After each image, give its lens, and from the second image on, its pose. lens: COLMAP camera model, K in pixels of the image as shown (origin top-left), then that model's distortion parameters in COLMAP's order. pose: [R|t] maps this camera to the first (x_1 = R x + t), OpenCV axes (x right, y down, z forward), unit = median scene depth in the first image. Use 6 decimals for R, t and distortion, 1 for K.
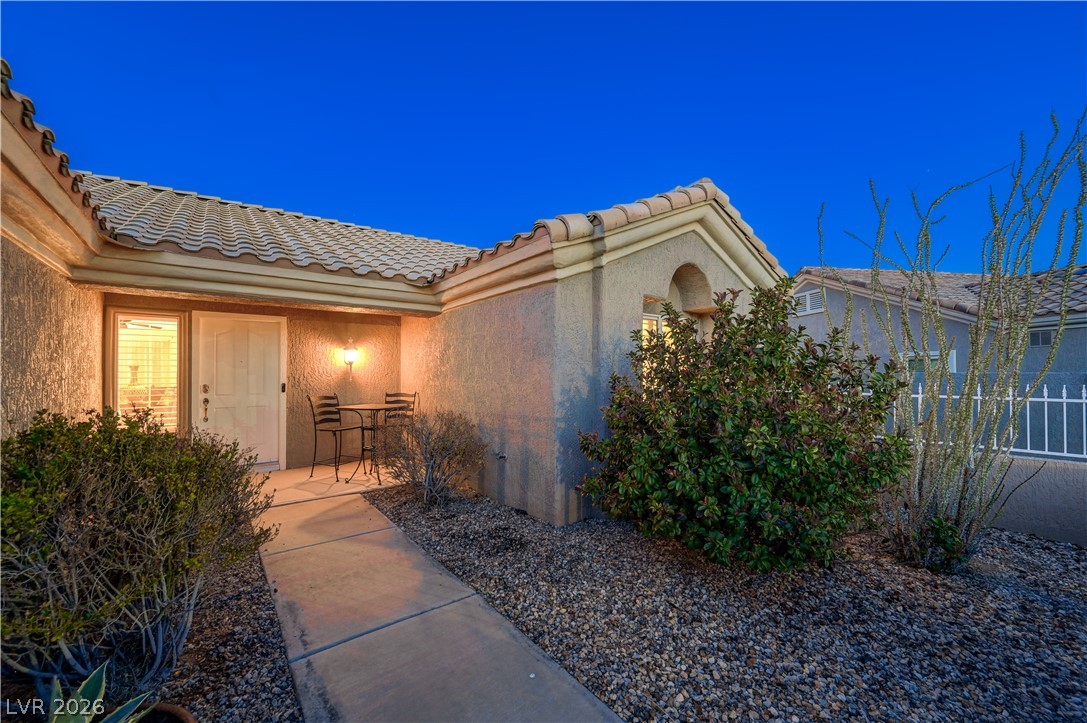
lens RADIAL K [[437.0, 0, 558.3], [0, 437.0, 363.9], [0, 0, 1]] dist [0.002322, -0.002800]
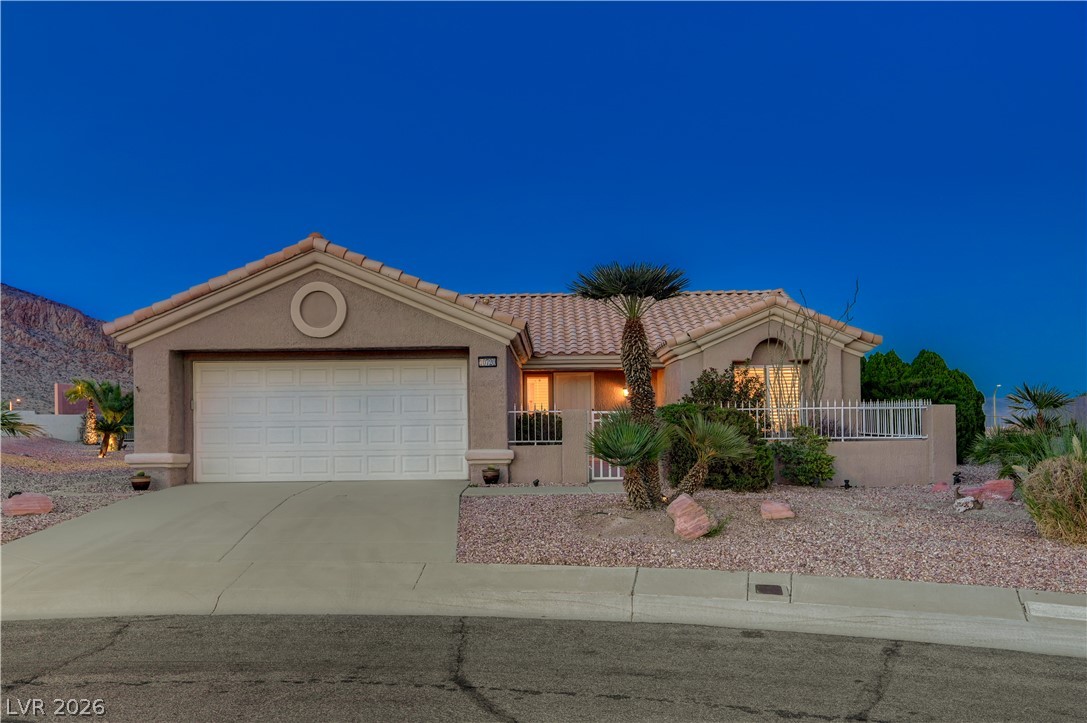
lens RADIAL K [[868.2, 0, 544.3], [0, 868.2, 376.2], [0, 0, 1]] dist [-0.006799, 0.005268]
pose [[0.778766, -0.037754, -0.626178, 1.833535], [0.025434, 0.999267, -0.028617, 0.008633], [0.626799, 0.006359, 0.779155, -2.409870]]
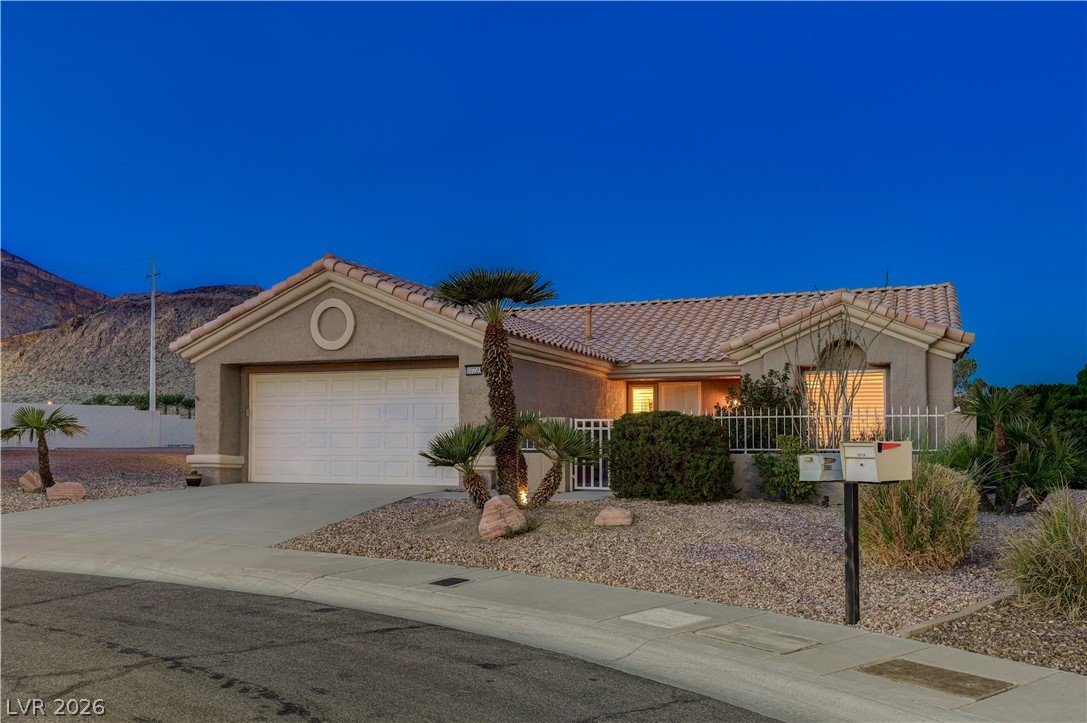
lens RADIAL K [[938.4, 0, 538.9], [0, 938.4, 370.3], [0, 0, 1]] dist [0.014759, -0.011207]
pose [[0.506000, -0.063220, -0.860213, 2.720431], [0.019996, 0.997902, -0.061577, 0.074160], [0.862302, 0.013958, 0.506203, -1.714027]]
